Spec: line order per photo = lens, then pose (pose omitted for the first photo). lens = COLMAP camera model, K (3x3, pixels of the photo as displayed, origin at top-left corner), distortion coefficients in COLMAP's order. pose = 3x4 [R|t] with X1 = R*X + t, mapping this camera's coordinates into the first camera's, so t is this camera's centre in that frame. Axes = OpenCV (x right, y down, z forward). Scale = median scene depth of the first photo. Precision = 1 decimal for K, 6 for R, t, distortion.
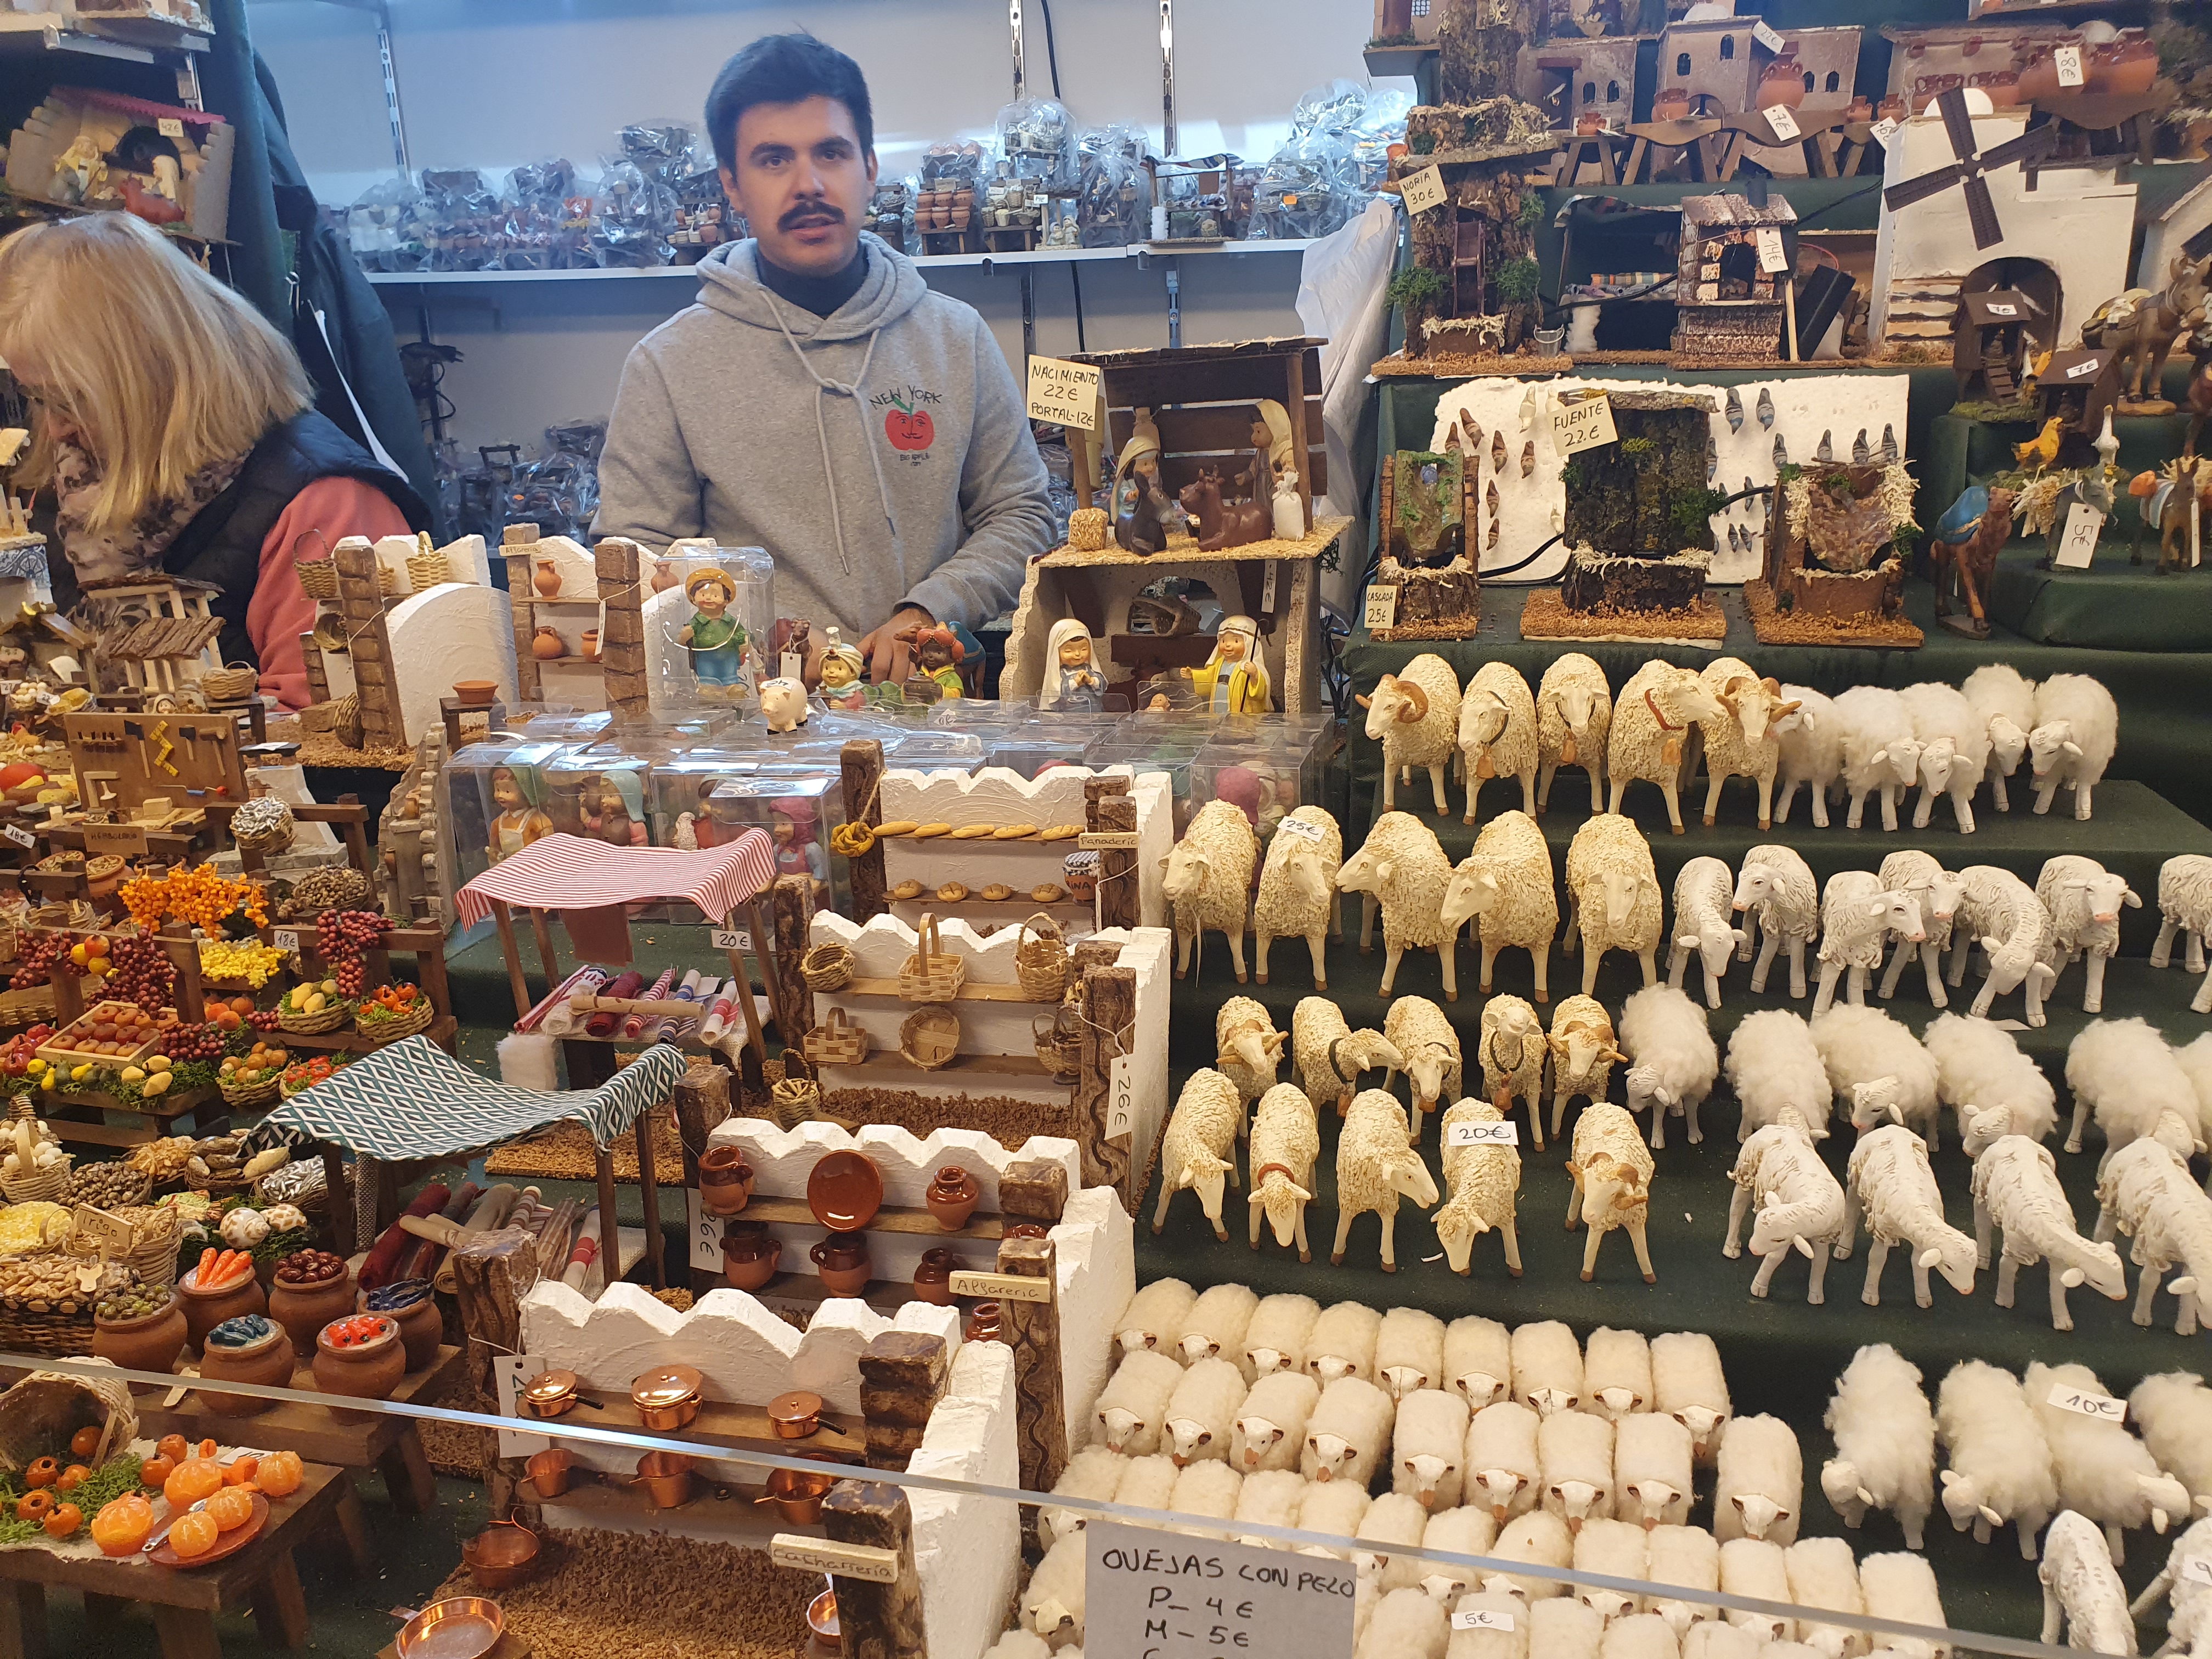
lens RADIAL K [[1755.1, 0, 1106.0], [0, 1755.1, 829.5], [0, 0, 1]] dist [0.062827, -0.071200]
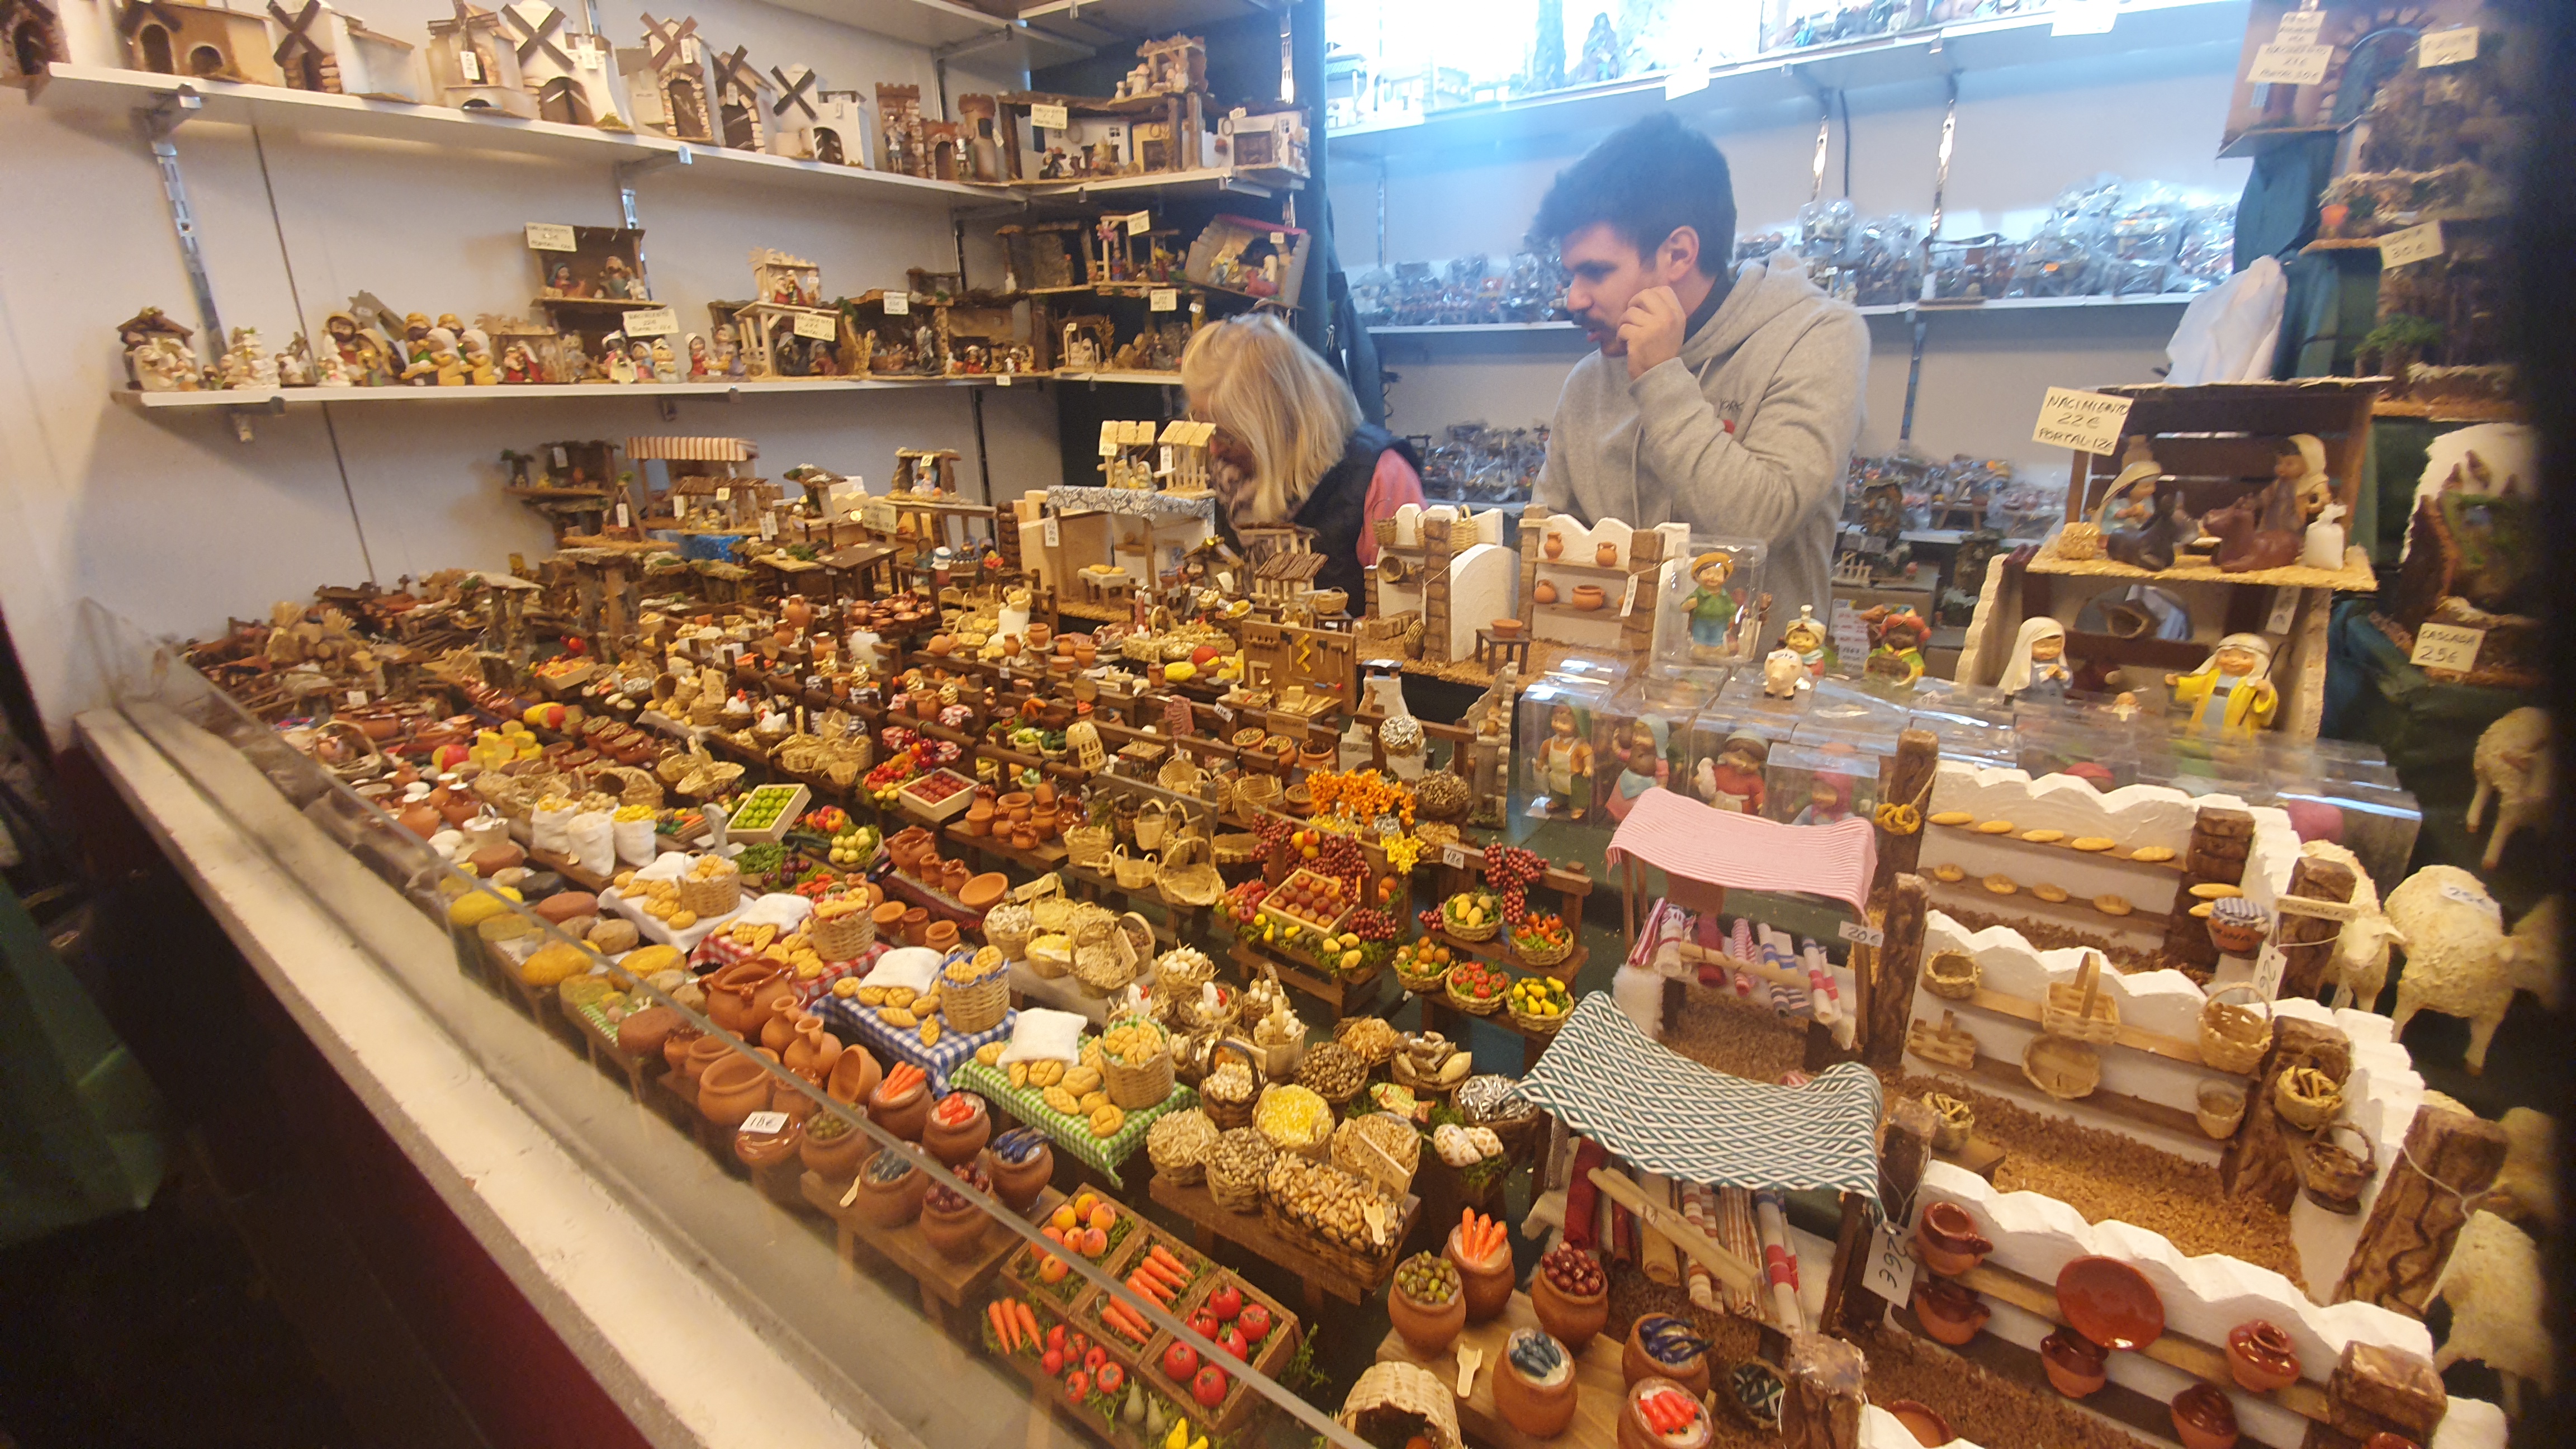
lens RADIAL K [[1032.0, 0, 1294.4], [0, 1032.0, 677.8], [0, 0, 1]] dist [0.000297, -0.000046]
pose [[0.929499, 0.116808, -0.349840, -0.226200], [-0.110080, 0.993152, 0.039131, -0.053212], [0.352015, 0.002138, 0.935992, 0.200405]]
